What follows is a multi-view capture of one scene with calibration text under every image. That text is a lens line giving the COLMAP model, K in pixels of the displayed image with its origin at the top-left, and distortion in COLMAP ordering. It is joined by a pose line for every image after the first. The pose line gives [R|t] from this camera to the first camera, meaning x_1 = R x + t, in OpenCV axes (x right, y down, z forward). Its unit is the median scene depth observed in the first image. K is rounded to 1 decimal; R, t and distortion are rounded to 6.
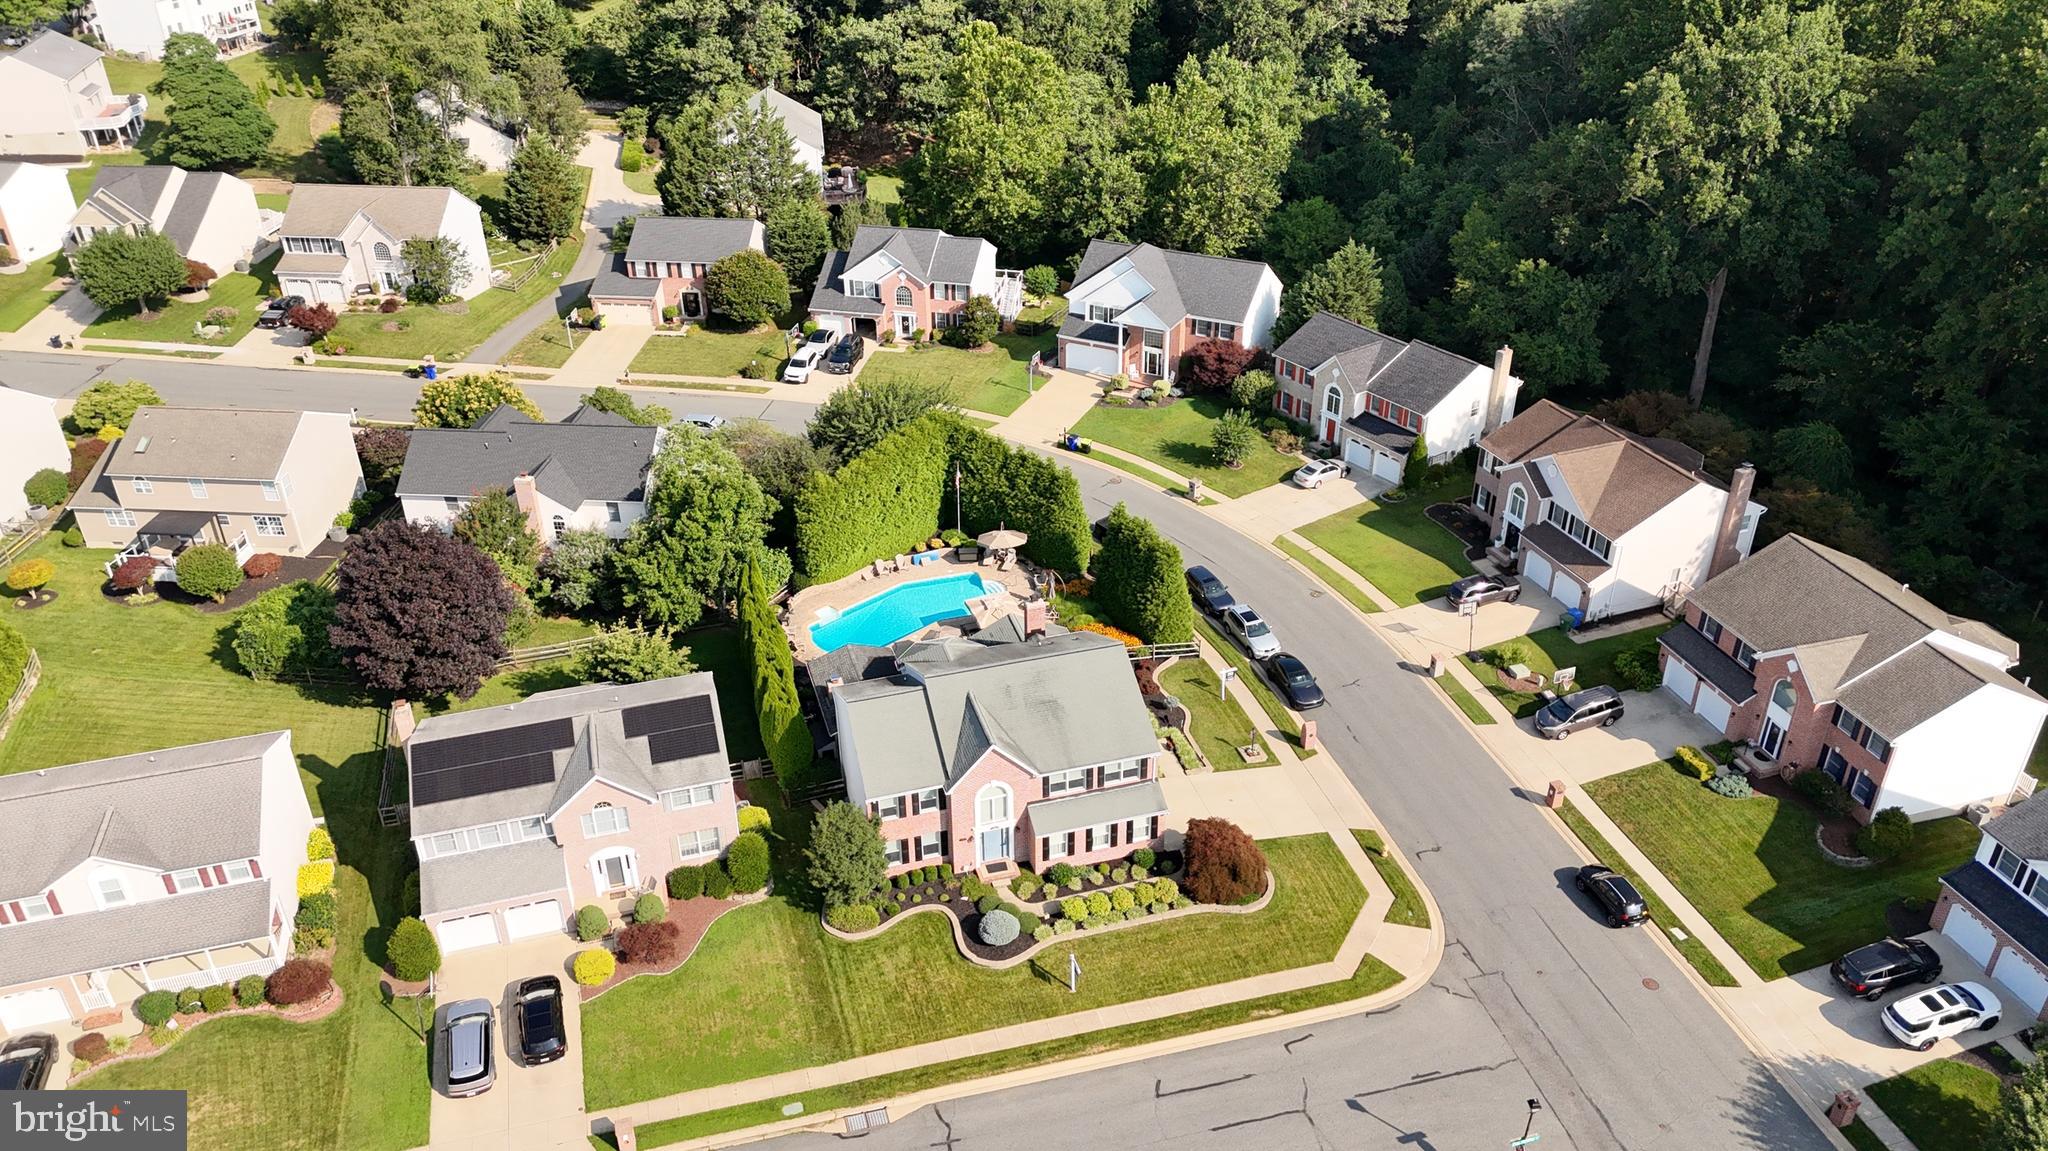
lens RADIAL K [[1498.5, 0, 1023.7], [0, 1498.5, 567.7], [0, 0, 1]] dist [0.078157, -0.076616]
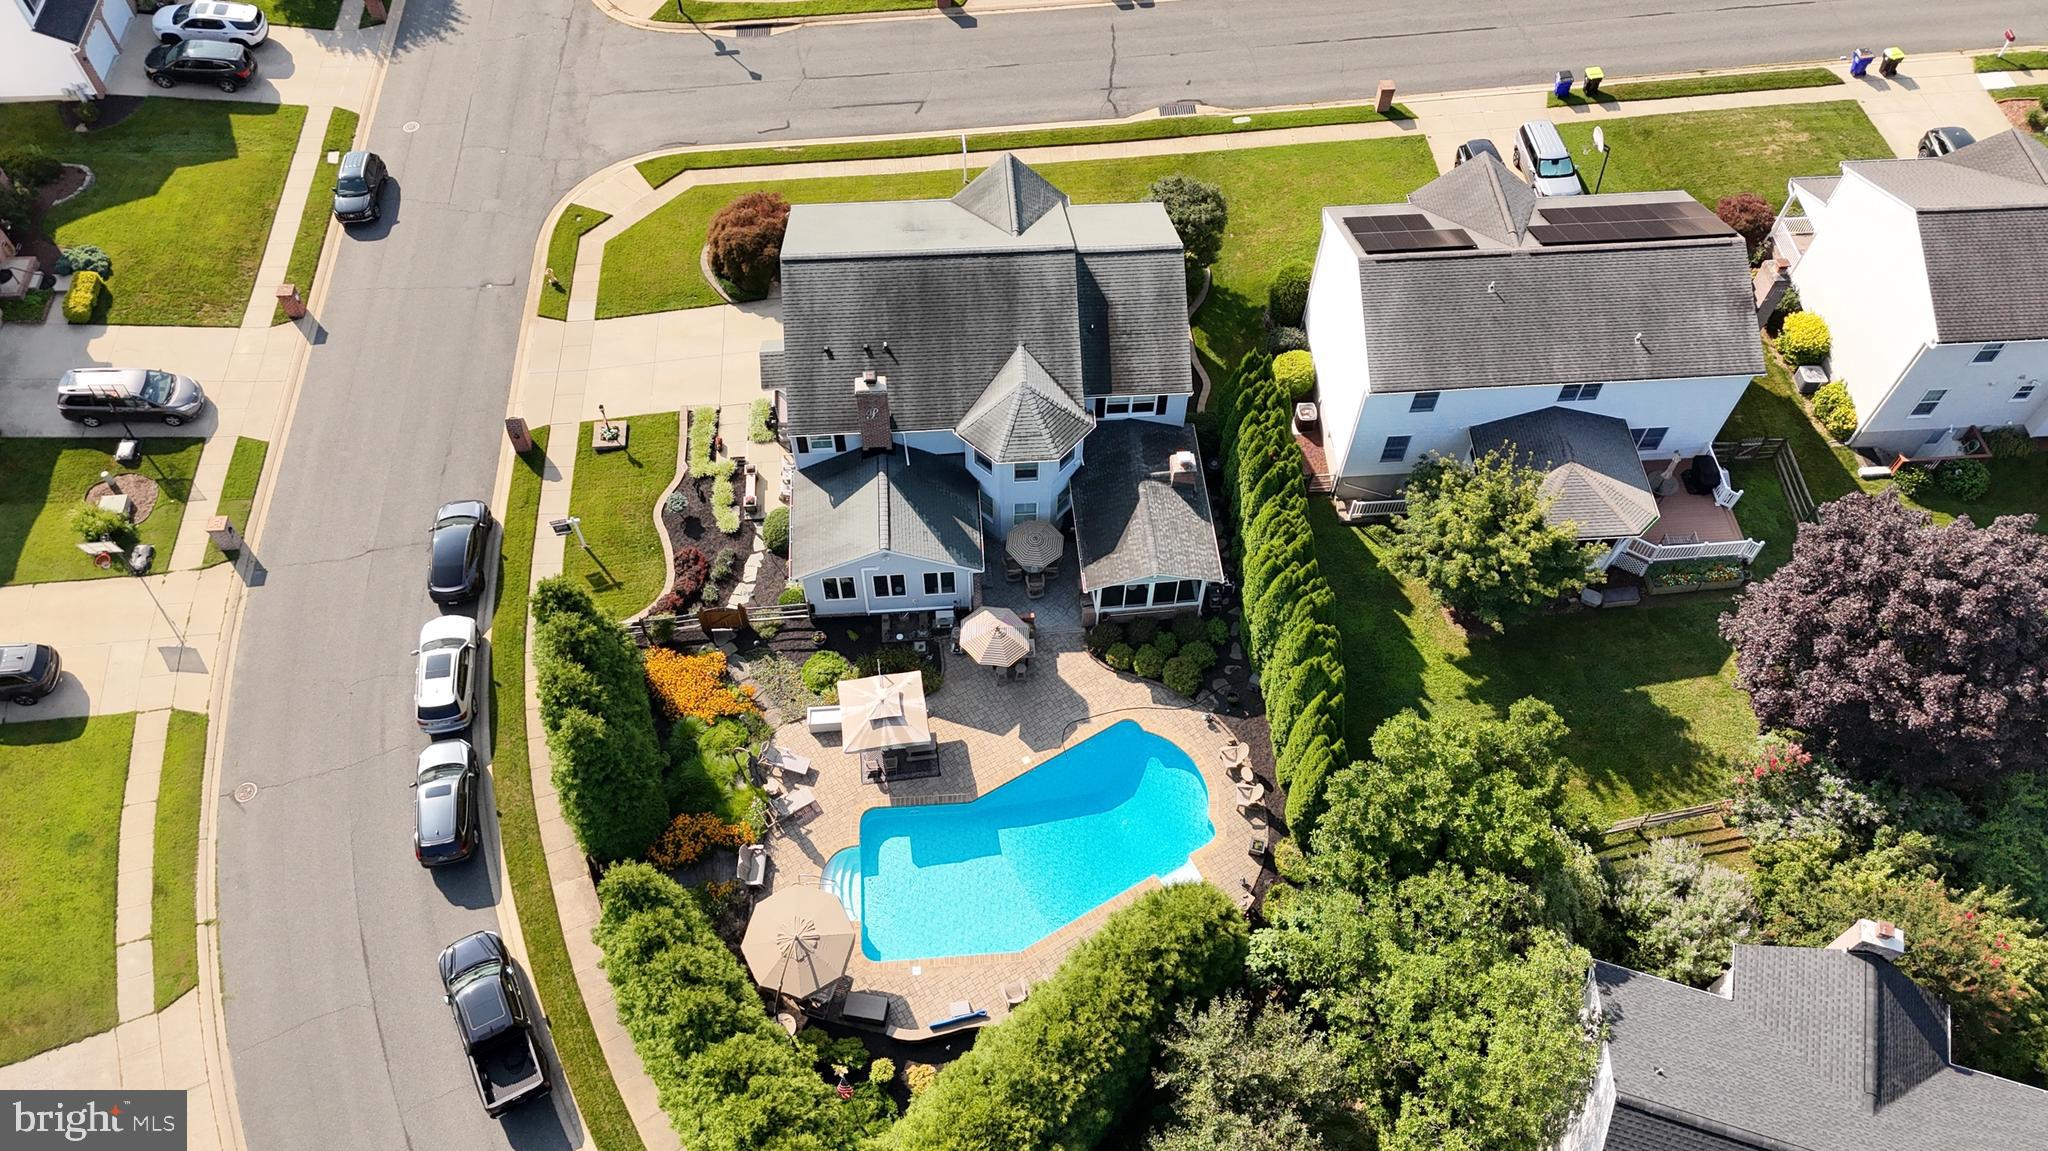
lens RADIAL K [[1498.5, 0, 1023.7], [0, 1498.5, 567.7], [0, 0, 1]] dist [0.078157, -0.076616]
pose [[-0.977055, -0.179122, 0.115235, -0.148240], [0.103914, 0.071383, 0.992021, -0.614182], [-0.185918, 0.981234, -0.051132, 1.140355]]
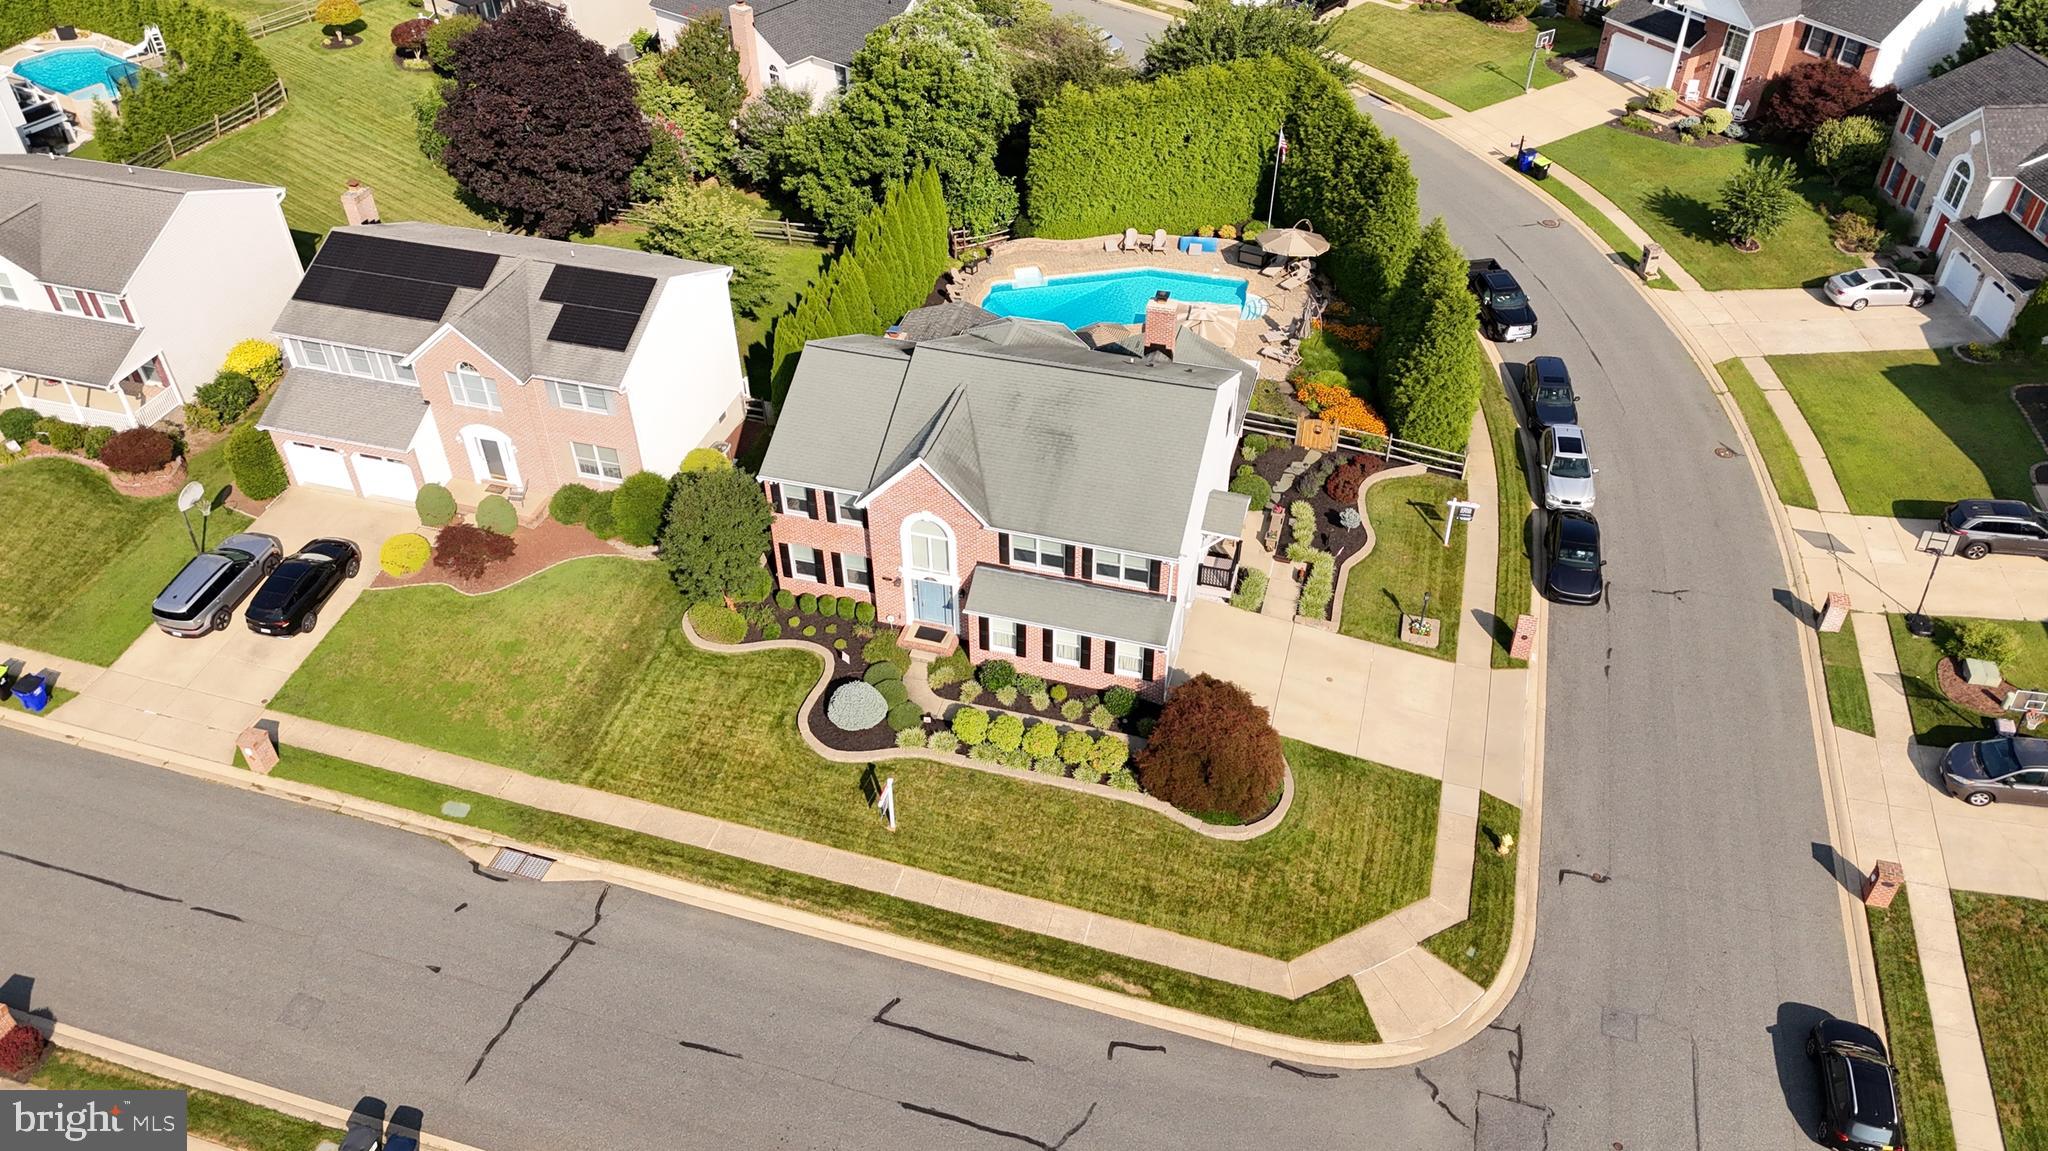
lens RADIAL K [[1498.5, 0, 1023.7], [0, 1498.5, 567.7], [0, 0, 1]] dist [0.078157, -0.076616]
pose [[0.845888, 0.341108, -0.410022, 0.283016], [-0.270676, 0.936946, 0.221056, 0.002255], [0.459573, -0.076006, 0.884882, 0.378942]]
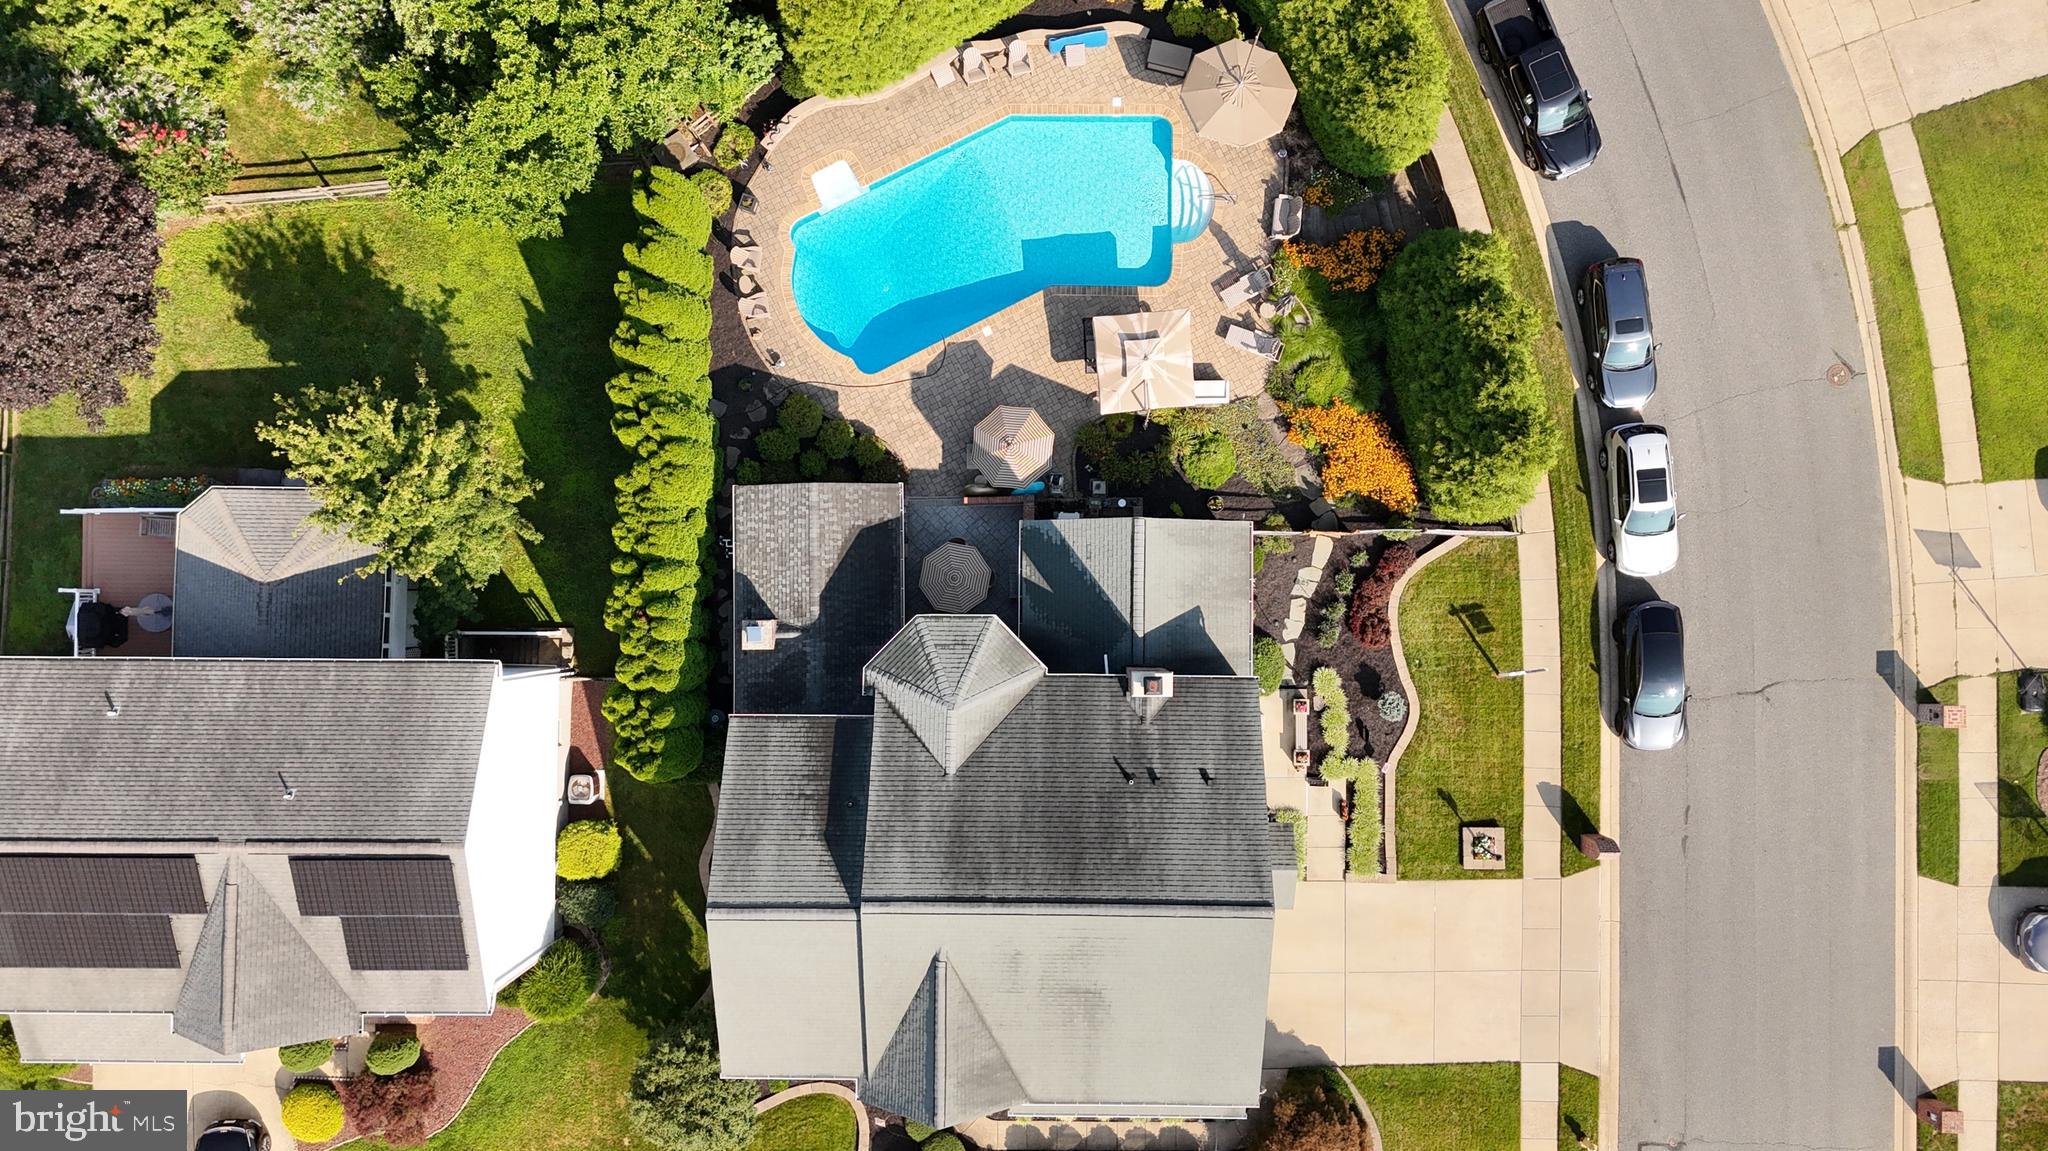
lens RADIAL K [[1498.5, 0, 1023.7], [0, 1498.5, 567.7], [0, 0, 1]] dist [0.078157, -0.076616]
pose [[0.957390, 0.288741, -0.005765, -0.042627], [-0.145787, 0.500434, 0.853412, -0.415224], [0.249300, -0.816208, 0.521205, 0.801870]]
